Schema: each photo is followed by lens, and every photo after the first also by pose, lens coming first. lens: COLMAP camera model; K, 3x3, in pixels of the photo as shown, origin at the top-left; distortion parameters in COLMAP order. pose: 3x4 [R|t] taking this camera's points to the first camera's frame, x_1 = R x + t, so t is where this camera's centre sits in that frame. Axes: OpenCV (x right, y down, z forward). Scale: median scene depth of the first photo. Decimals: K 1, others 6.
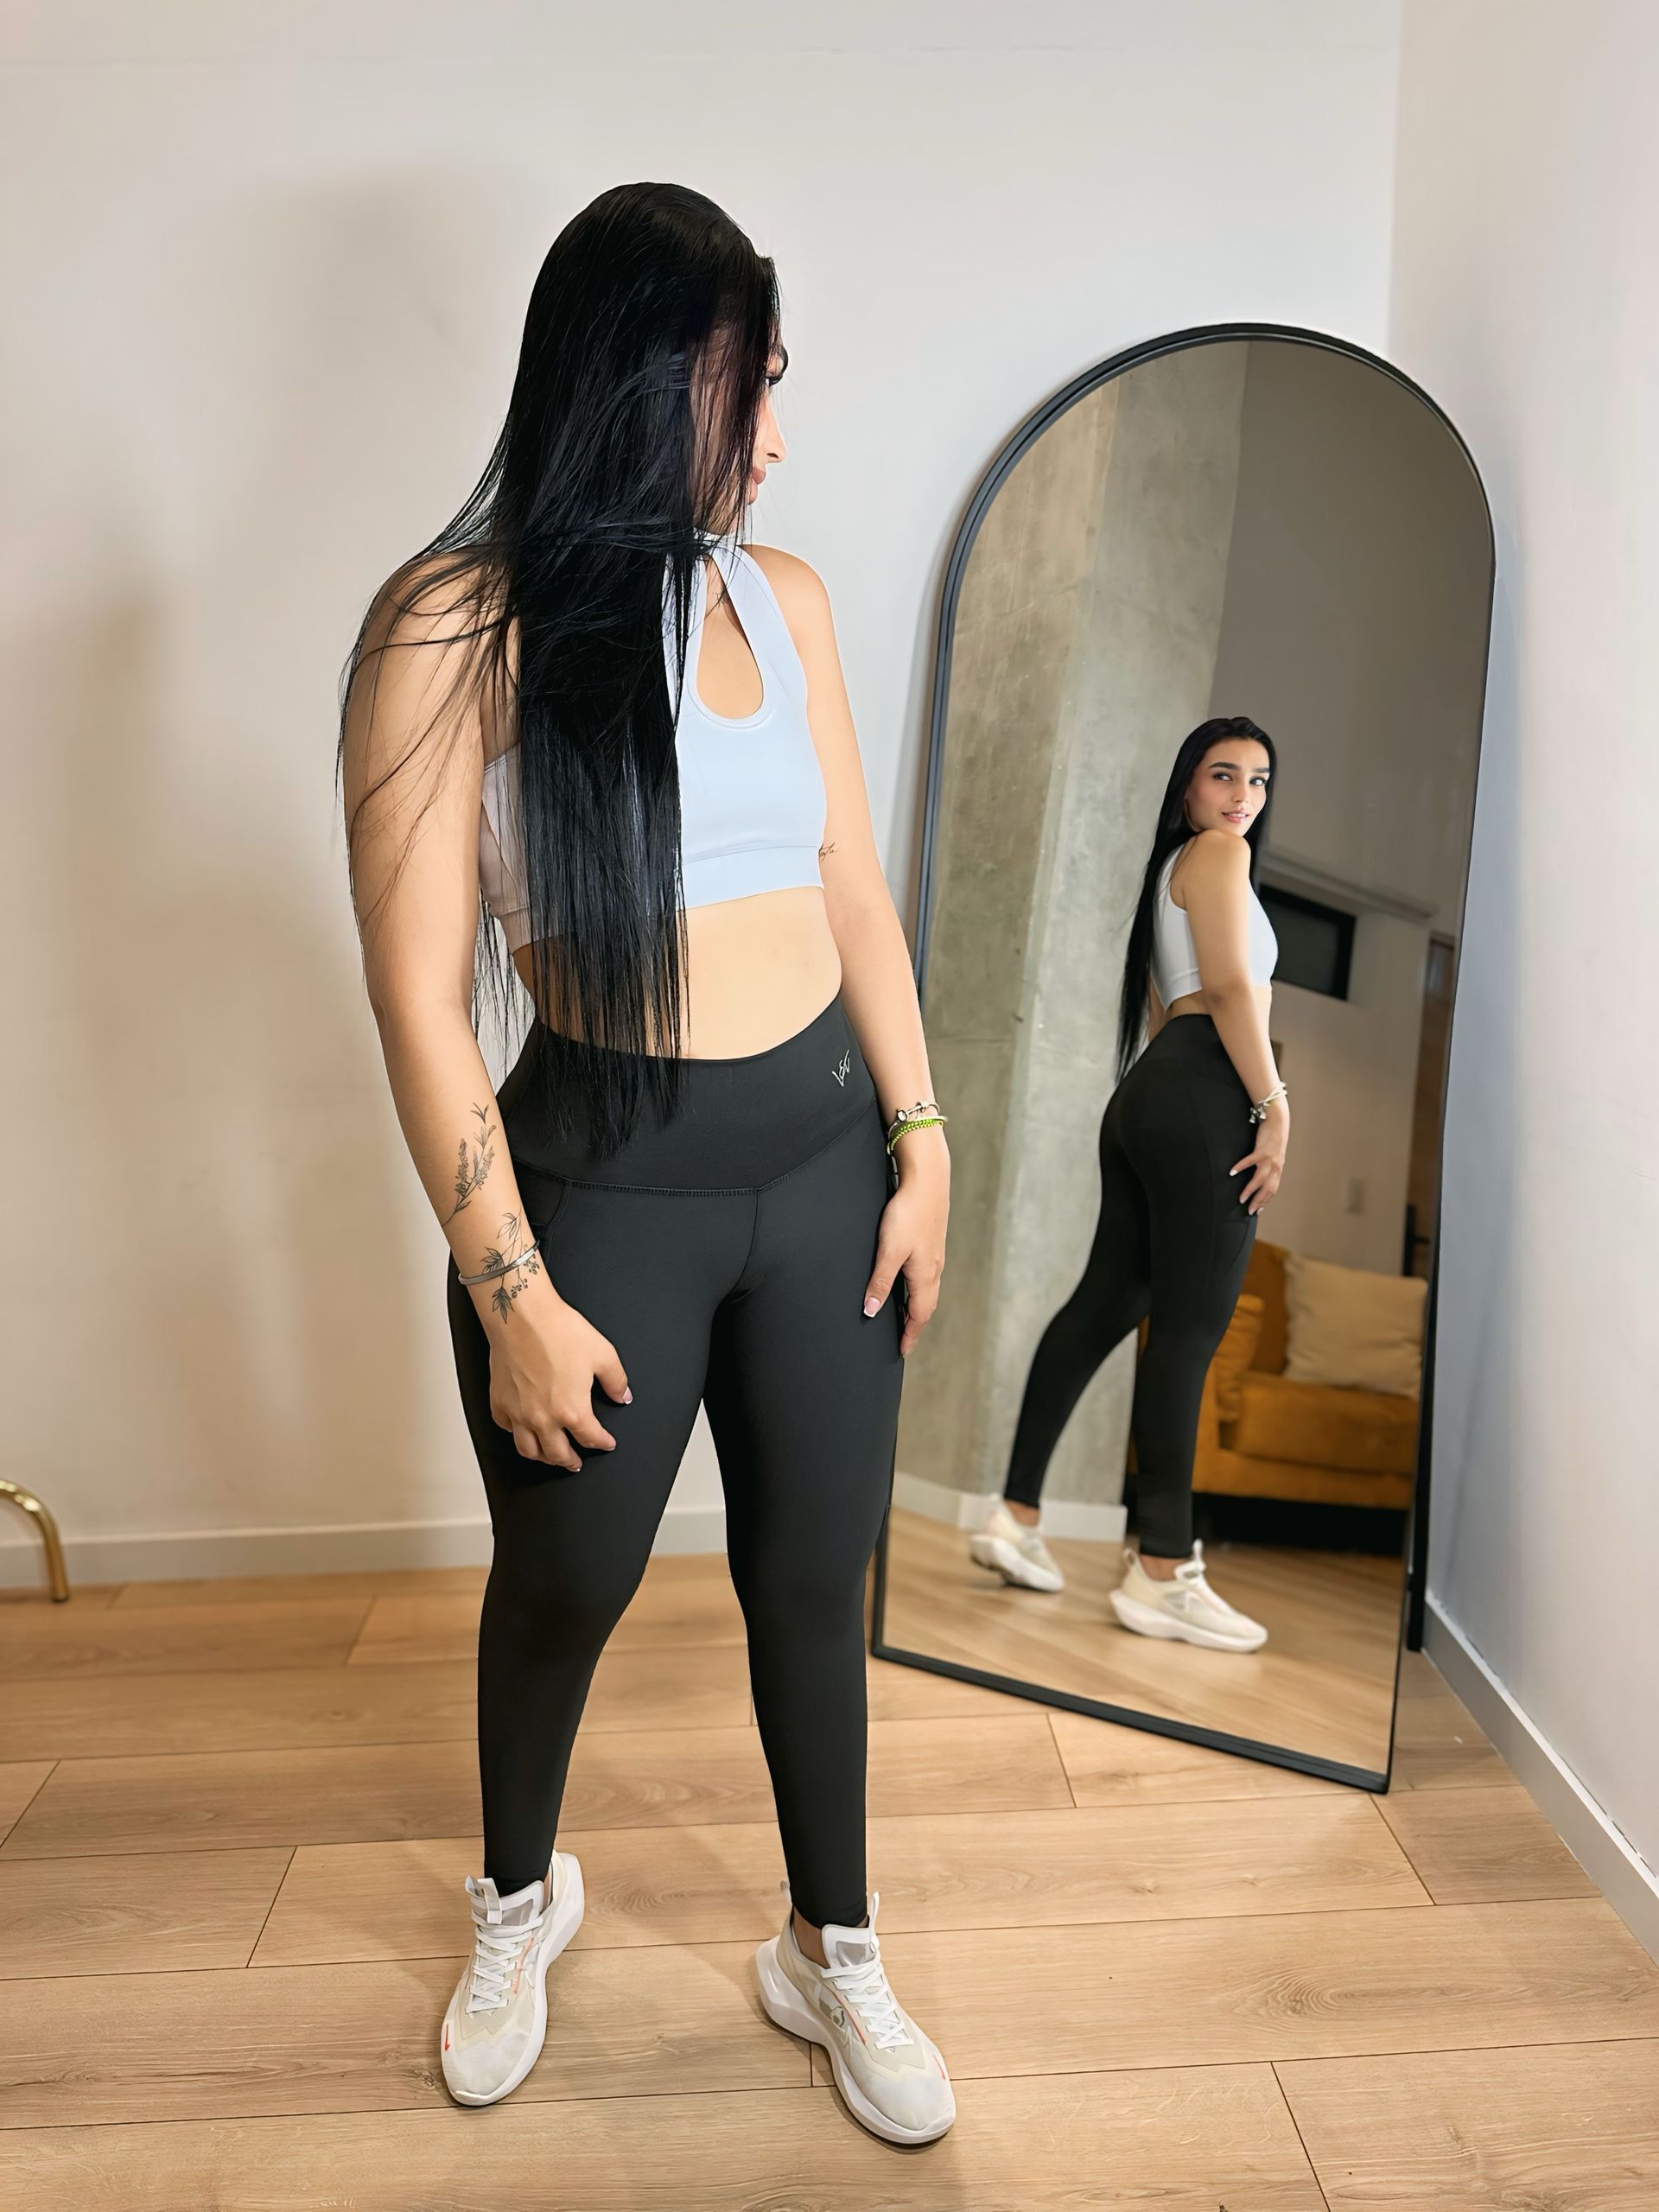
lens RADIAL K [[1456.6, 0, 826.1], [0, 1456.6, 1093.9], [0, 0, 1]] dist [-0.002415, -0.004865]
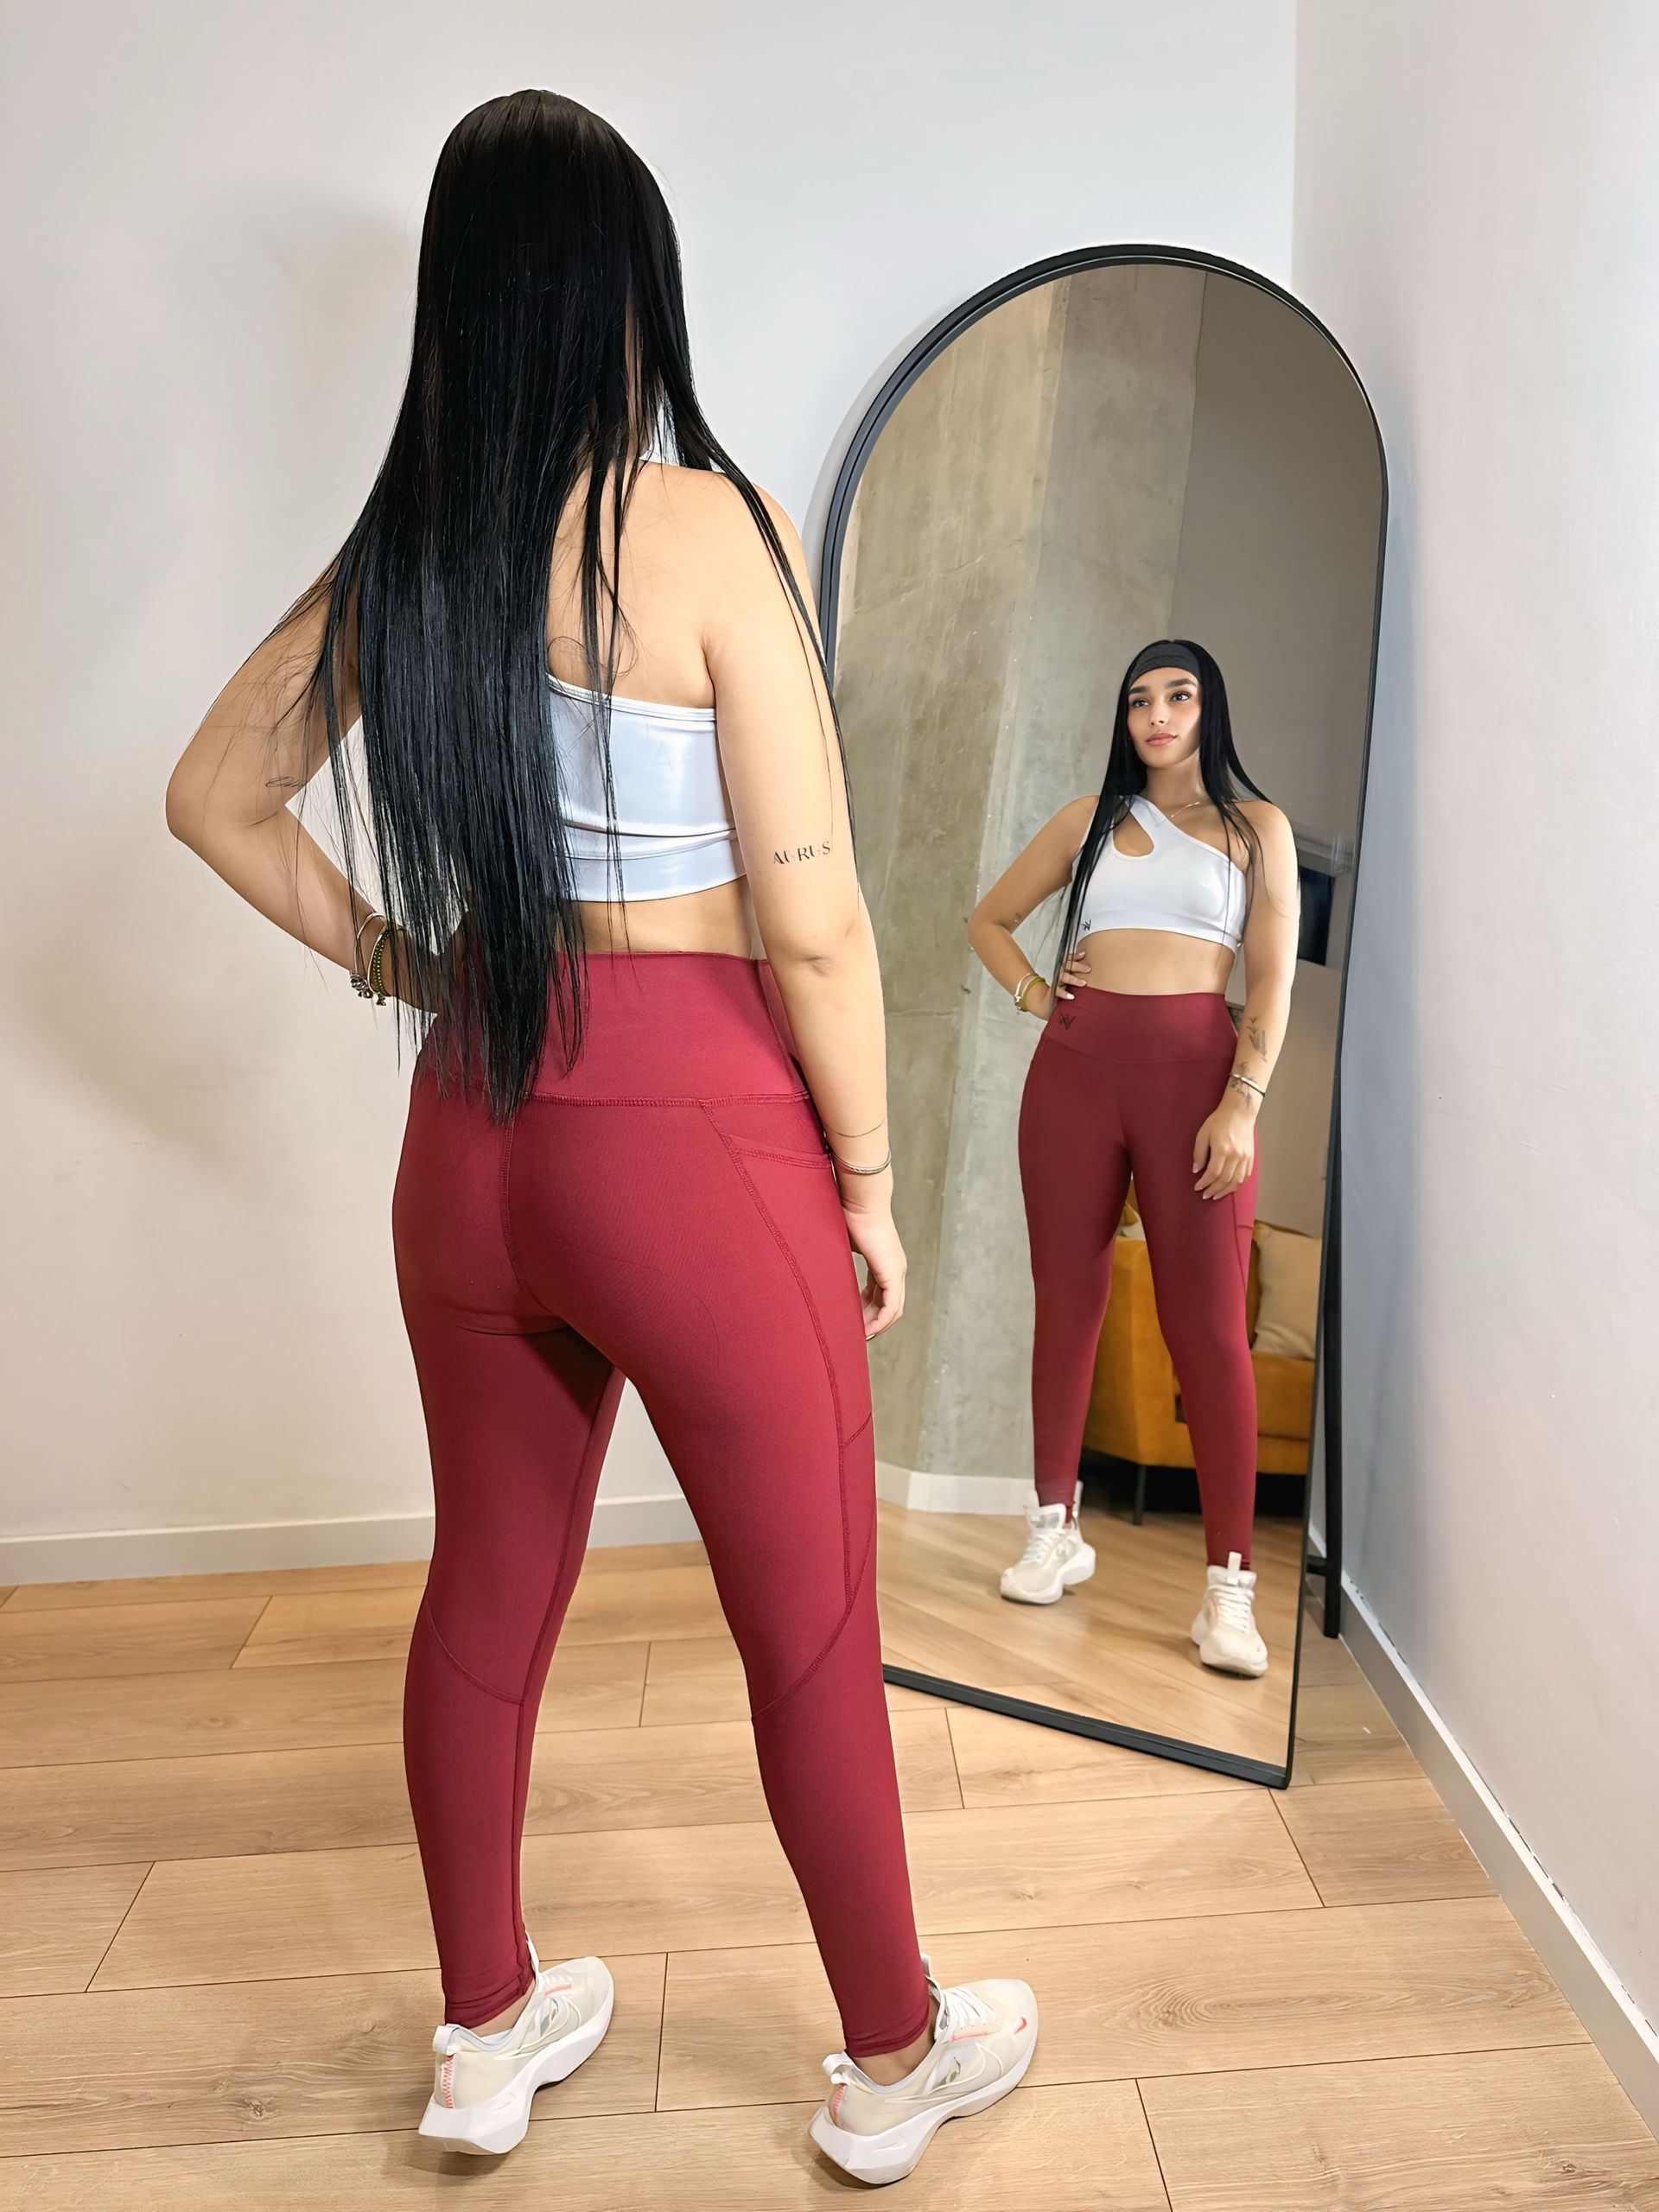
lens RADIAL K [[1455.5, 0, 832.8], [0, 1455.5, 1121.5], [0, 0, 1]] dist [-0.001370, -0.006058]
pose [[0.999871, -0.016040, 0.000455, 0.095872], [0.016011, 0.999136, 0.038355, -0.004100], [-0.001070, -0.038343, 0.999264, 0.054686]]
